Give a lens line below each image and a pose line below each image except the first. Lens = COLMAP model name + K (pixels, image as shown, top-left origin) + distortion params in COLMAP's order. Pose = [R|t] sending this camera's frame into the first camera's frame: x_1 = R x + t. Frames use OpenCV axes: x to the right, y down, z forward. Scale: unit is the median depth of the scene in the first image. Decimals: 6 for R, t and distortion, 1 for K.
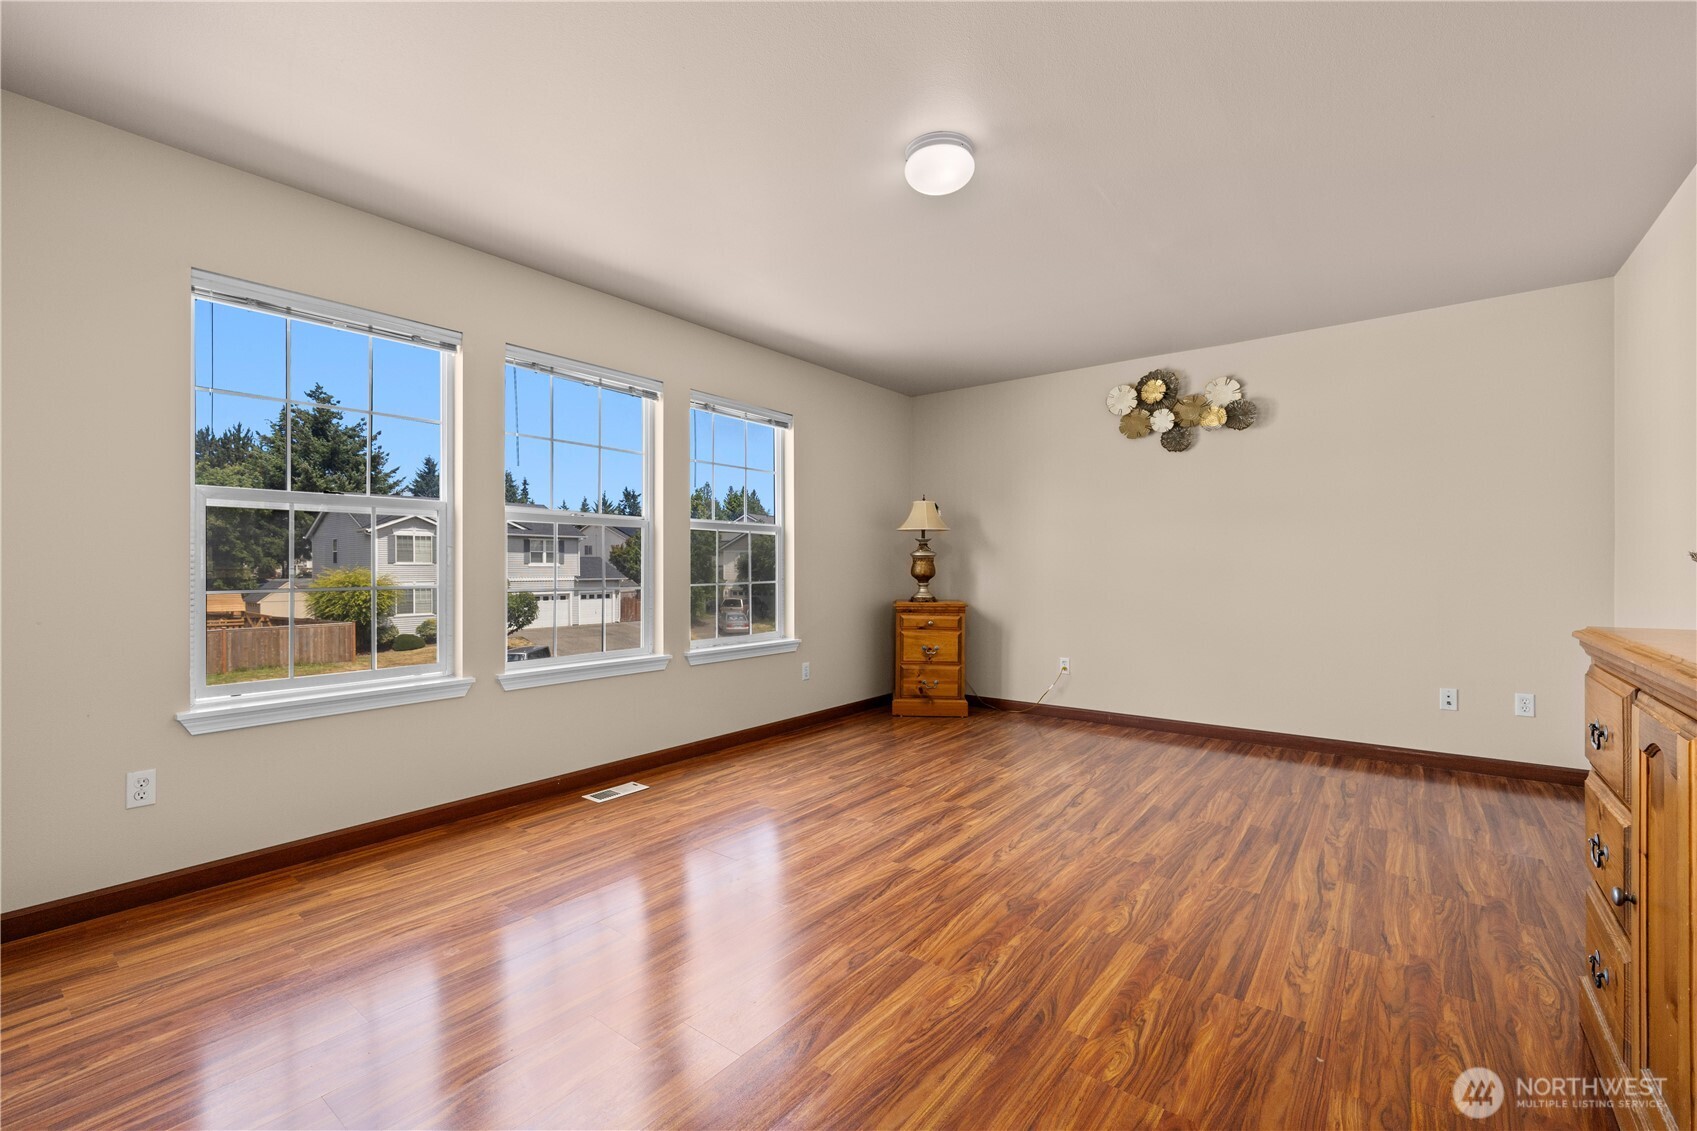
lens RADIAL K [[736.3, 0, 833.1], [0, 736.3, 567.8], [0, 0, 1]] dist [0.012103, -0.001052]
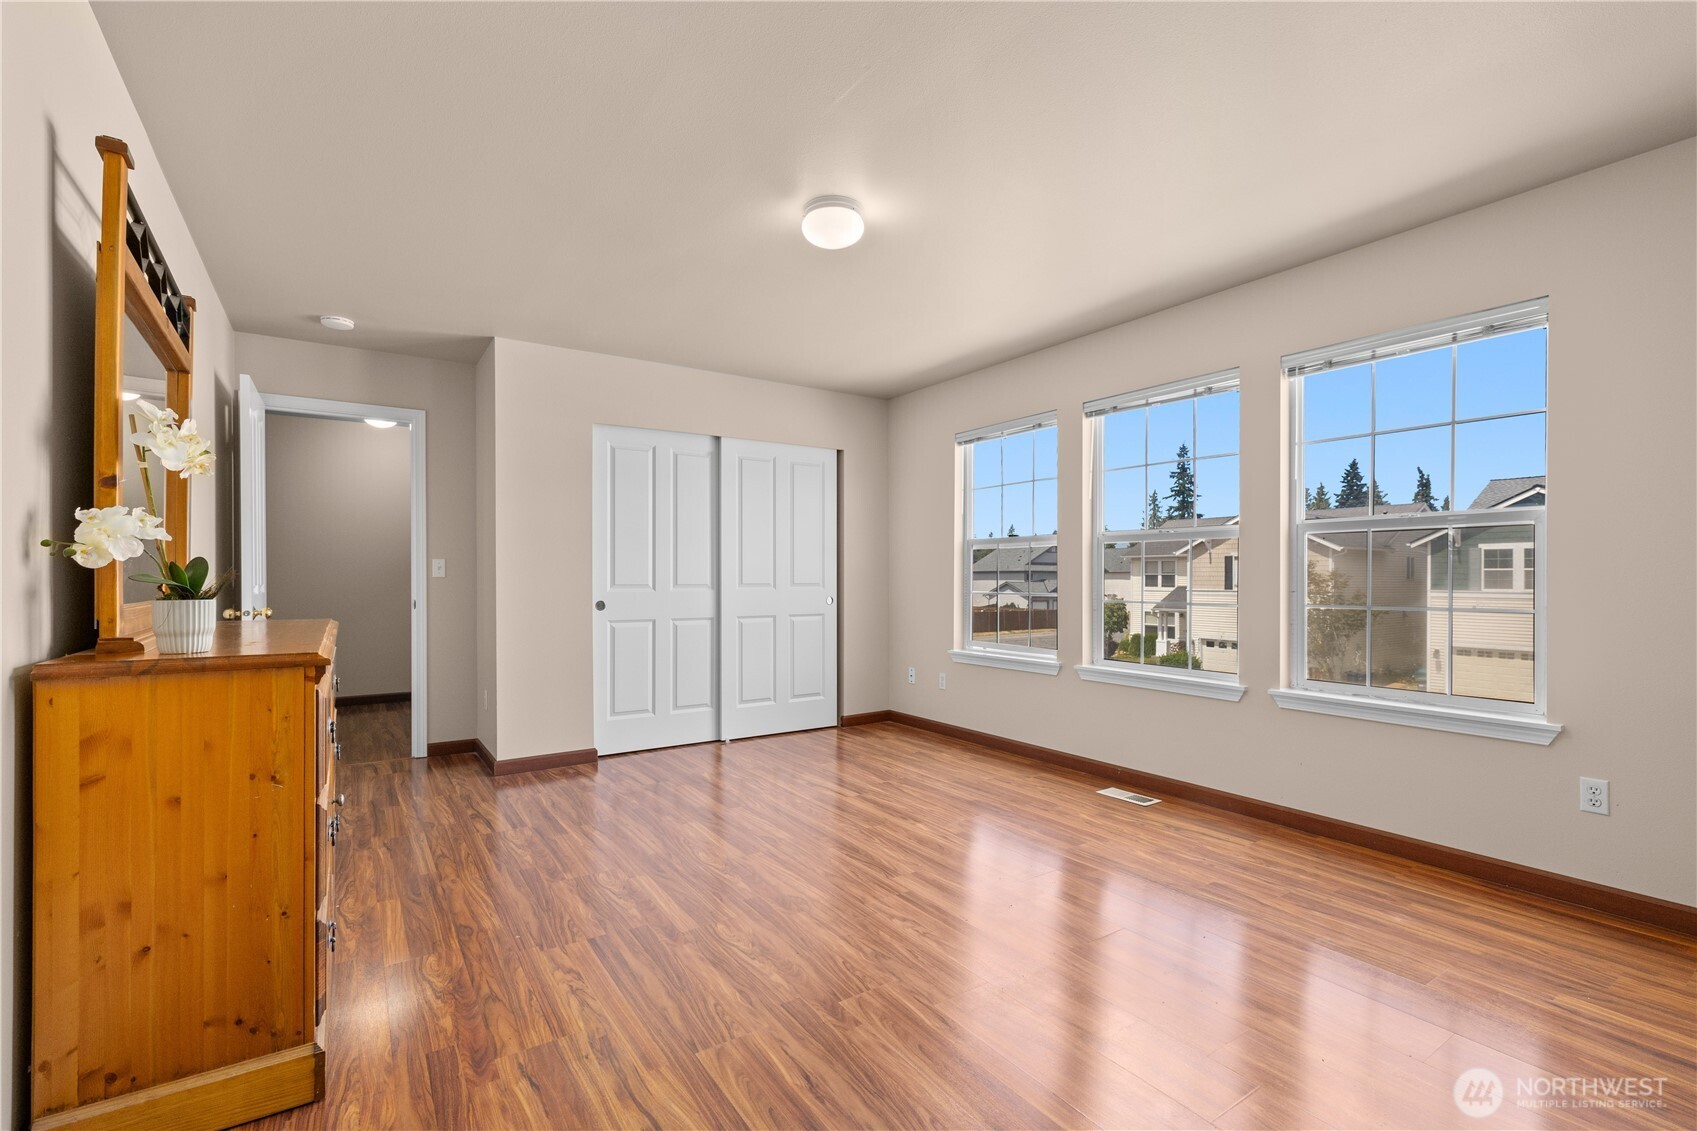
lens RADIAL K [[736.3, 0, 848.8], [0, 736.3, 577.5], [0, 0, 1]] dist [0.012103, -0.001052]
pose [[-0.310134, -0.002849, -0.950689, 1.095922], [-0.001416, 0.999996, -0.002535, -0.008854], [0.950692, 0.000560, -0.310137, 1.239807]]
